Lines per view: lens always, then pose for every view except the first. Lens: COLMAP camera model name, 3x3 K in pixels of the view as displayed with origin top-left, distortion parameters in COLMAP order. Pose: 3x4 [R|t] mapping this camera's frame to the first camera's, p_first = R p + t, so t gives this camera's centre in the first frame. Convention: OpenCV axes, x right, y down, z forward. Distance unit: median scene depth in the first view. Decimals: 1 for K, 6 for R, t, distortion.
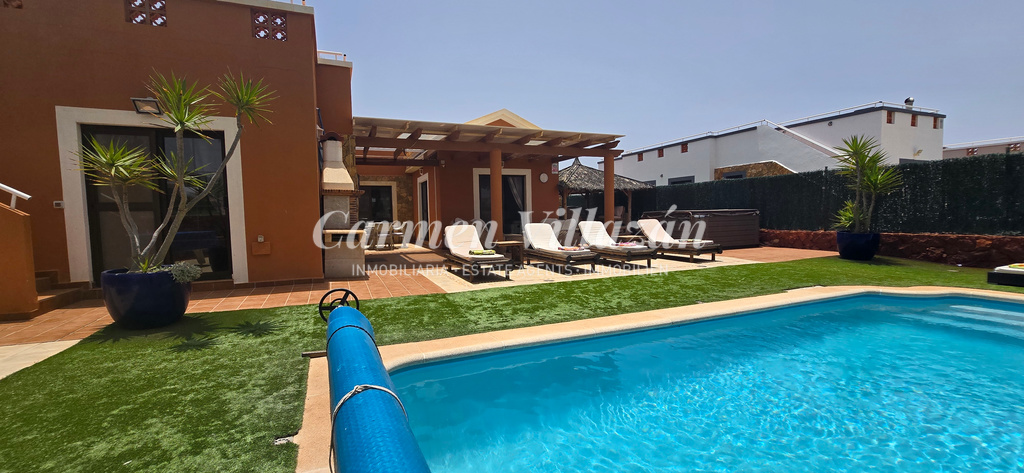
lens RADIAL K [[417.6, 0, 511.2], [0, 417.6, 240.8], [0, 0, 1]] dist [-0.004491, 0.000400]
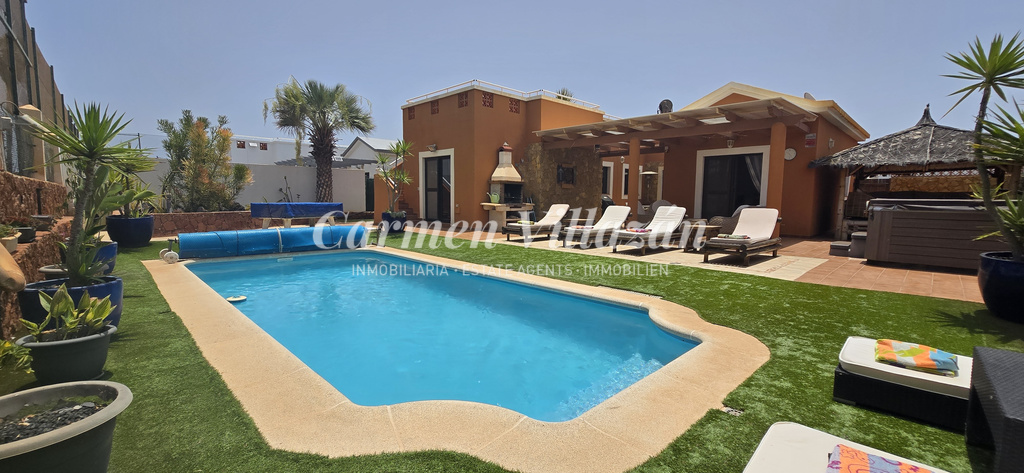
lens RADIAL K [[417.6, 0, 511.2], [0, 417.6, 240.8], [0, 0, 1]] dist [-0.004491, 0.000400]
pose [[0.370370, 0.116601, -0.921537, 1.157154], [-0.074851, 0.992610, 0.095511, -0.039376], [0.925864, 0.033604, 0.376361, 0.377654]]
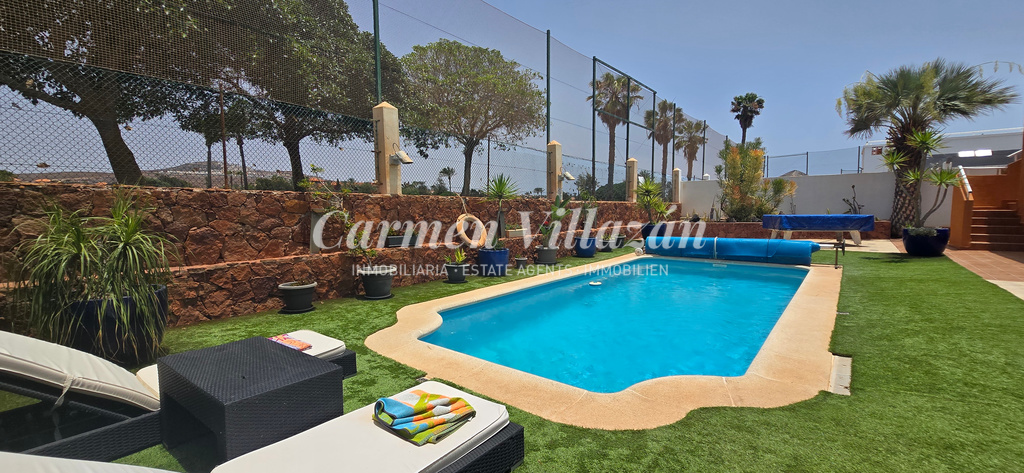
lens RADIAL K [[417.6, 0, 511.2], [0, 417.6, 240.8], [0, 0, 1]] dist [-0.004491, 0.000400]
pose [[-0.879229, 0.065257, -0.471909, 1.053000], [0.000237, 0.990634, 0.136546, -0.082529], [0.476400, 0.119943, -0.871009, 1.016827]]
